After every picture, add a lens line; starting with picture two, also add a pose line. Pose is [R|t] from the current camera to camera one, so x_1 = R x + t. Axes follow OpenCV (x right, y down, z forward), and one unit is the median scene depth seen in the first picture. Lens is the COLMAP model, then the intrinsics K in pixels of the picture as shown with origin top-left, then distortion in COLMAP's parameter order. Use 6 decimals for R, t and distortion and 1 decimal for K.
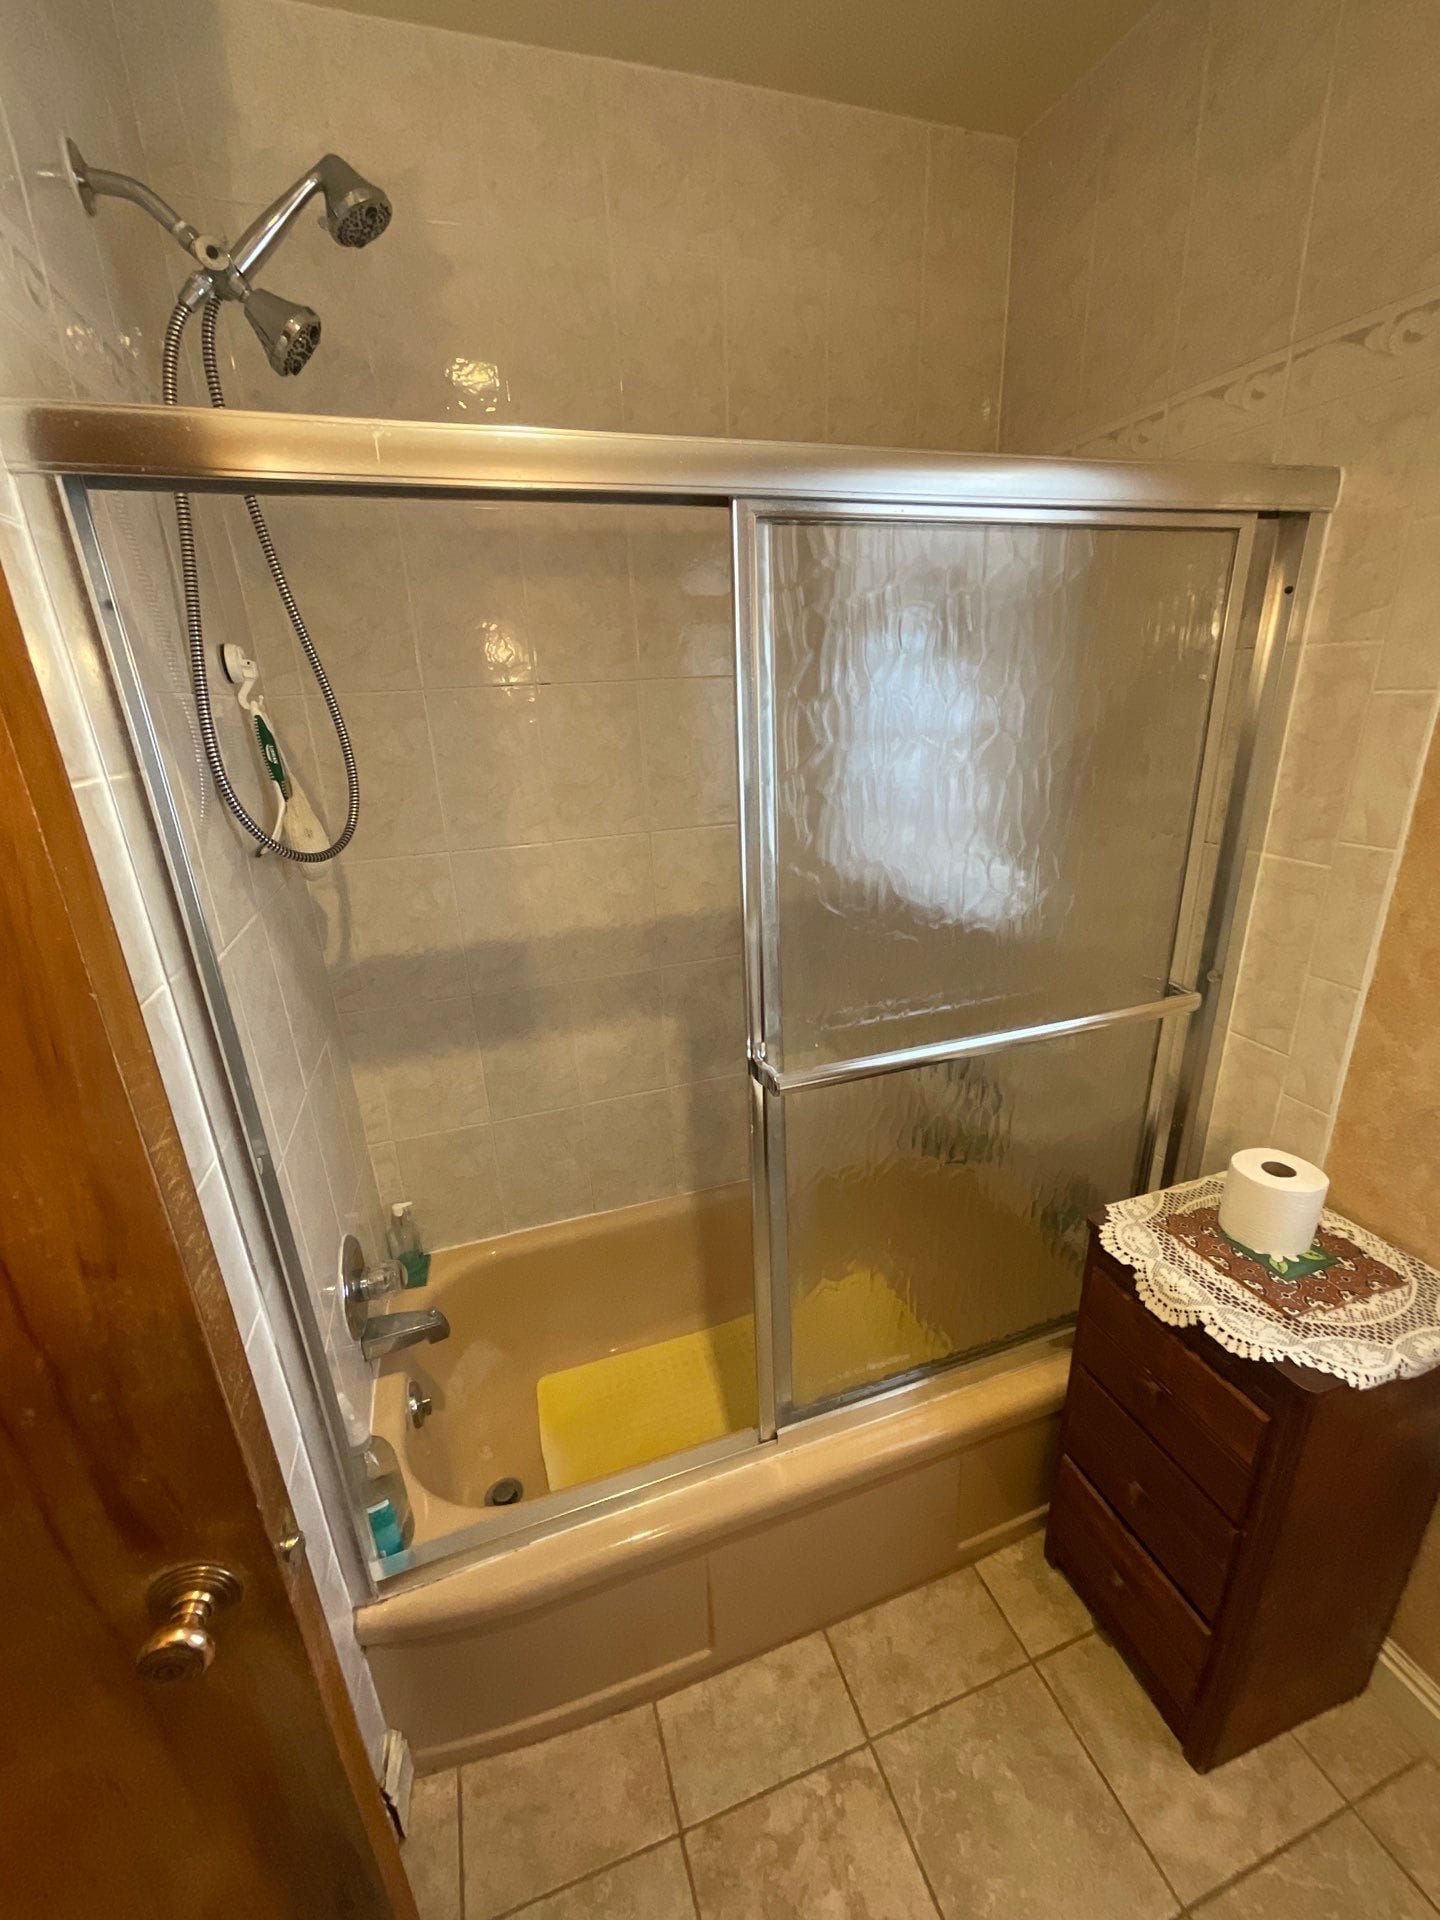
lens RADIAL K [[772.3, 0, 720.7], [0, 772.3, 950.8], [0, 0, 1]] dist [0.009658, -0.005670]
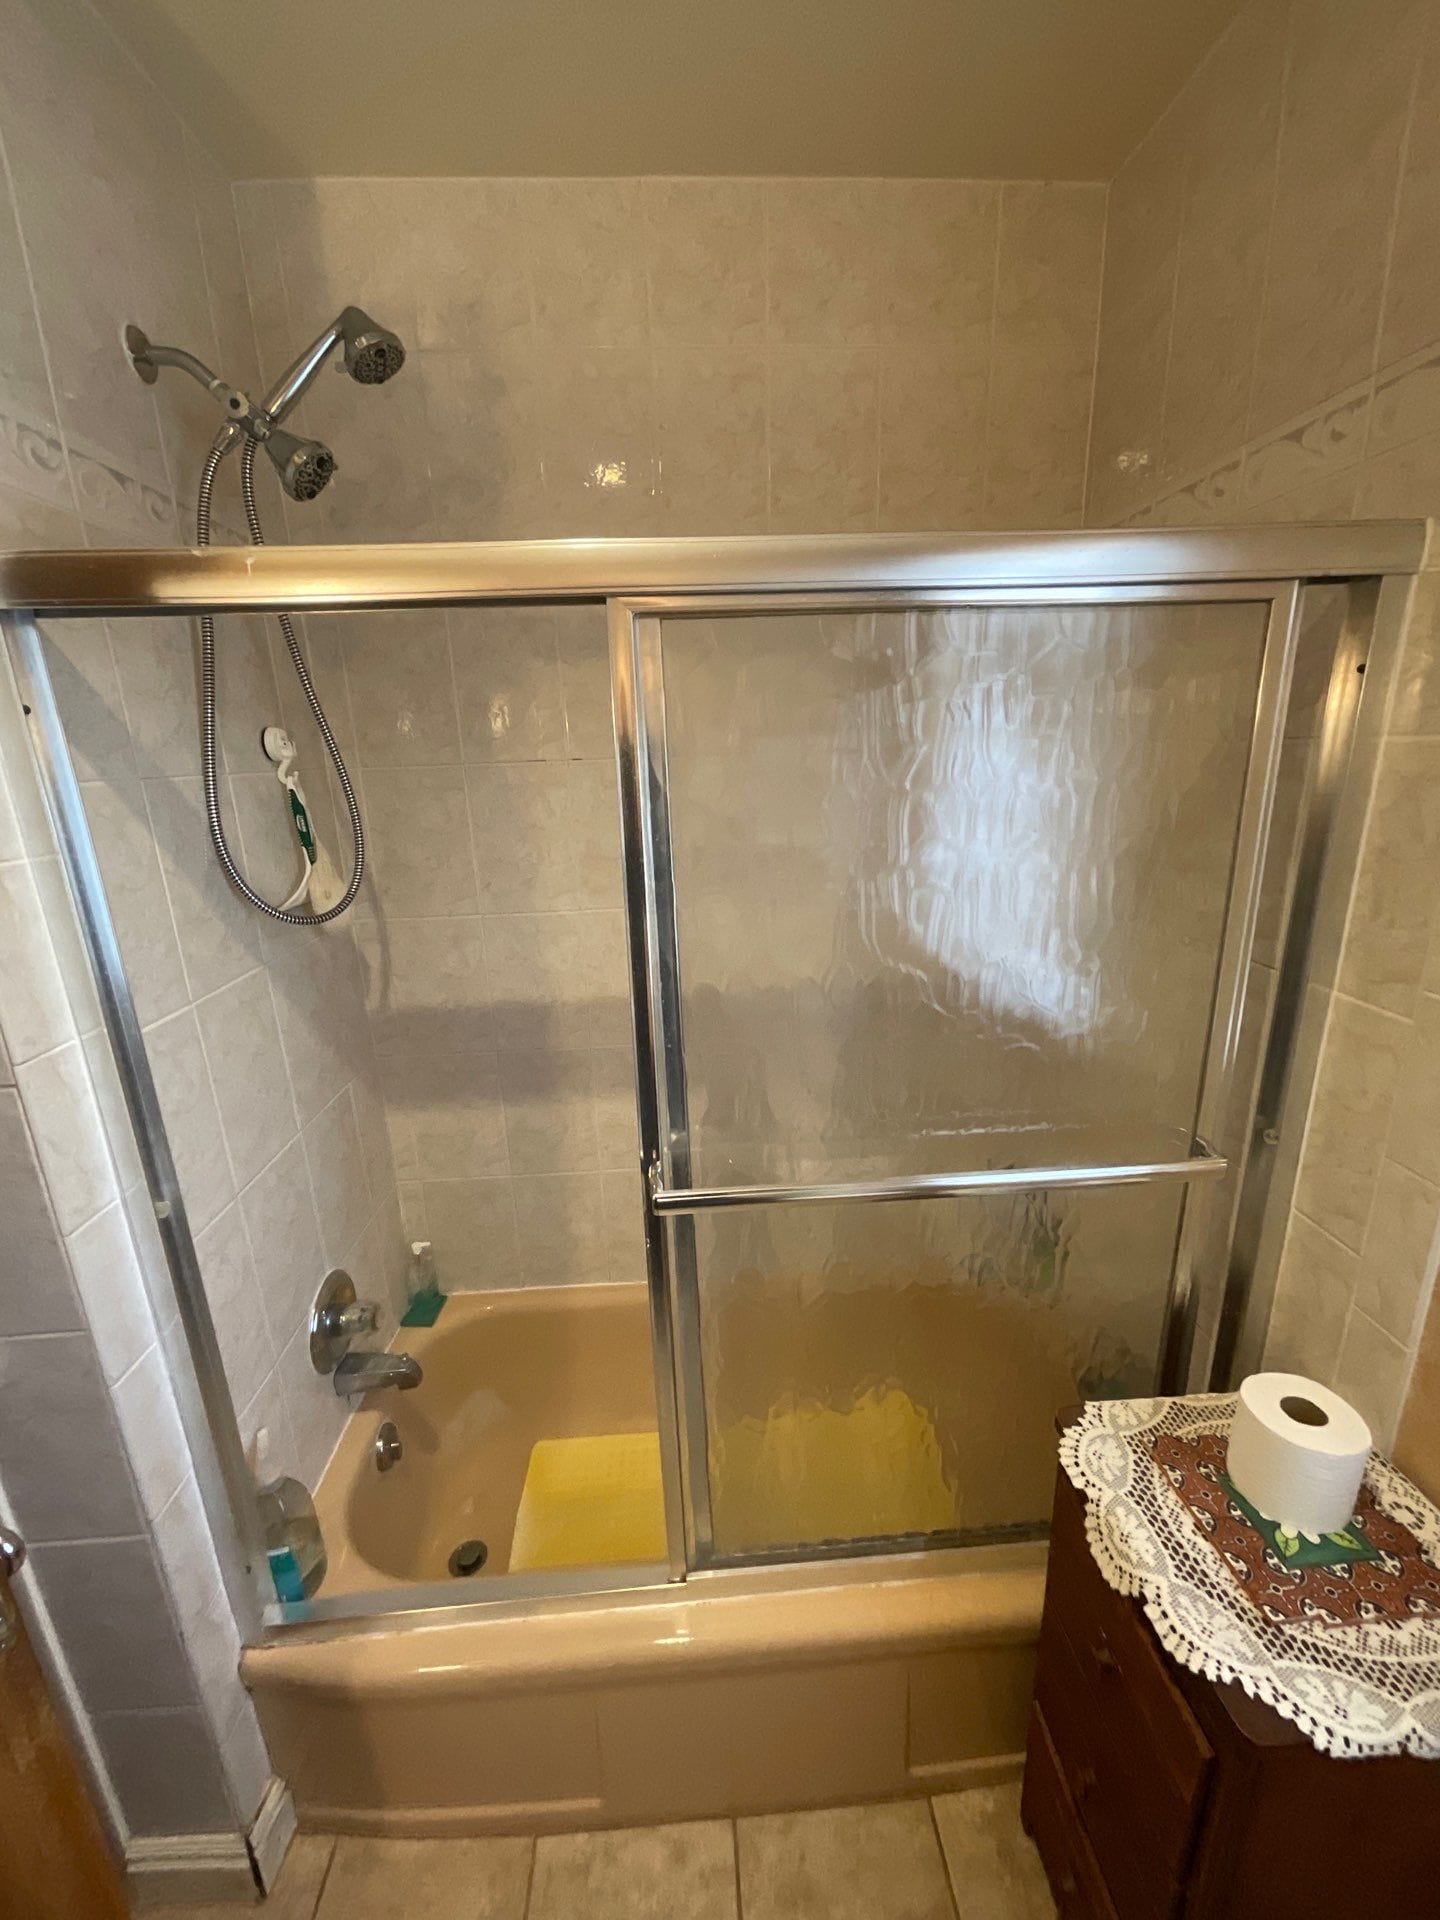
lens RADIAL K [[772.3, 0, 710.7], [0, 772.3, 953.4], [0, 0, 1]] dist [0.009658, -0.005670]
pose [[0.965959, 0.076507, -0.247123, 0.278074], [-0.090723, 0.994783, -0.046646, -0.069942], [0.242265, 0.067477, 0.967861, 0.078750]]
